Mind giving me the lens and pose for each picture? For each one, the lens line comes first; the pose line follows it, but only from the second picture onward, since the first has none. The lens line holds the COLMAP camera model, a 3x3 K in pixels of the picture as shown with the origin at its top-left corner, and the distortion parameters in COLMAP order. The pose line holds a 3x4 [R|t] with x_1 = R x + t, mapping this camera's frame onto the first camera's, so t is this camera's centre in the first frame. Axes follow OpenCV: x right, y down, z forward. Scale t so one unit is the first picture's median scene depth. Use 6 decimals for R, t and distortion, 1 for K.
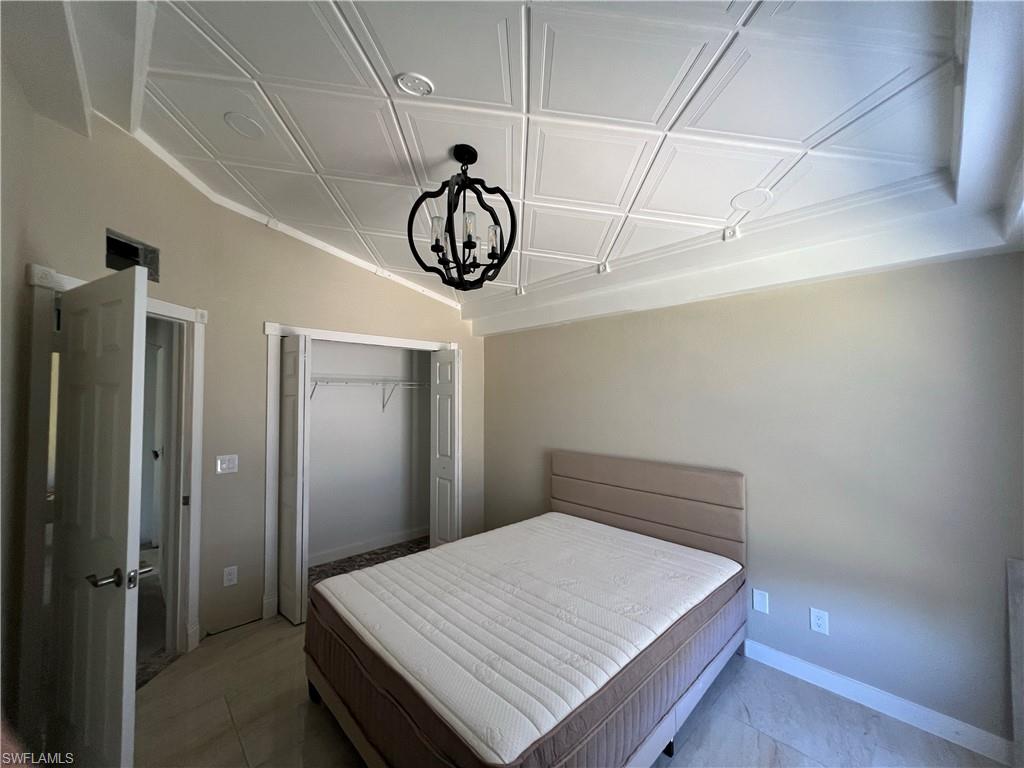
lens RADIAL K [[410.6, 0, 512.5], [0, 410.6, 381.3], [0, 0, 1]] dist [-0.027452, 0.000412]
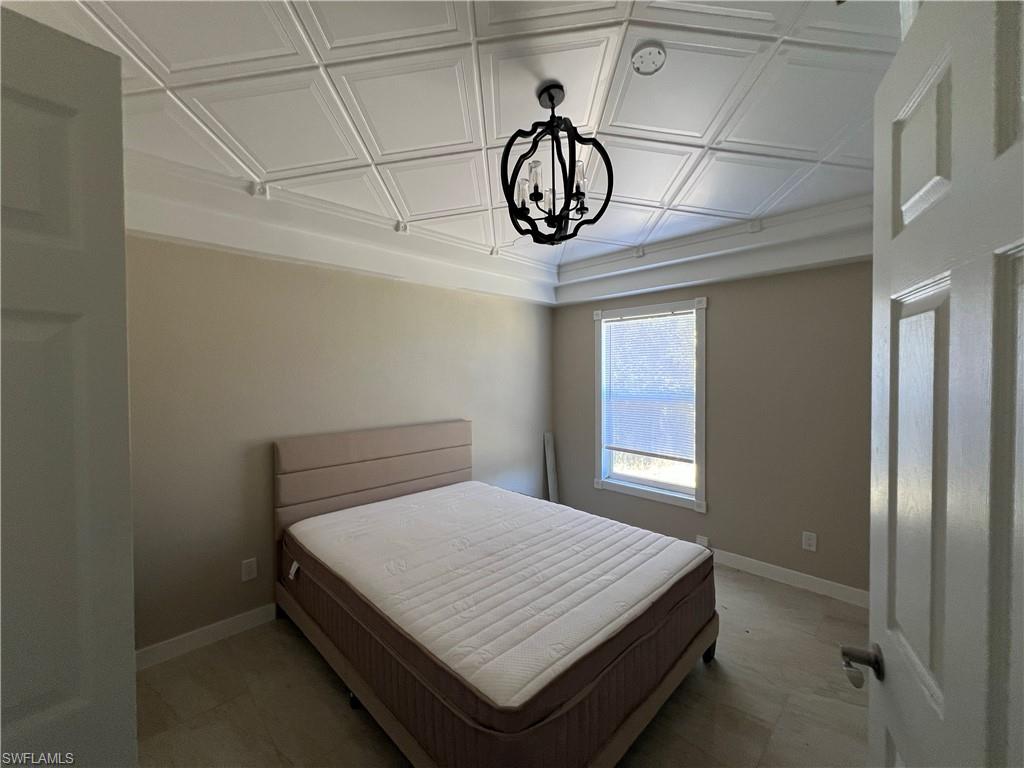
lens RADIAL K [[411.4, 0, 512.1], [0, 411.4, 383.1], [0, 0, 1]] dist [-0.001426, -0.000617]
pose [[-0.011491, -0.030580, 0.999466, -0.864627], [-0.030799, 0.999069, 0.030214, 0.053635], [-0.999460, -0.030436, -0.012422, 0.876836]]
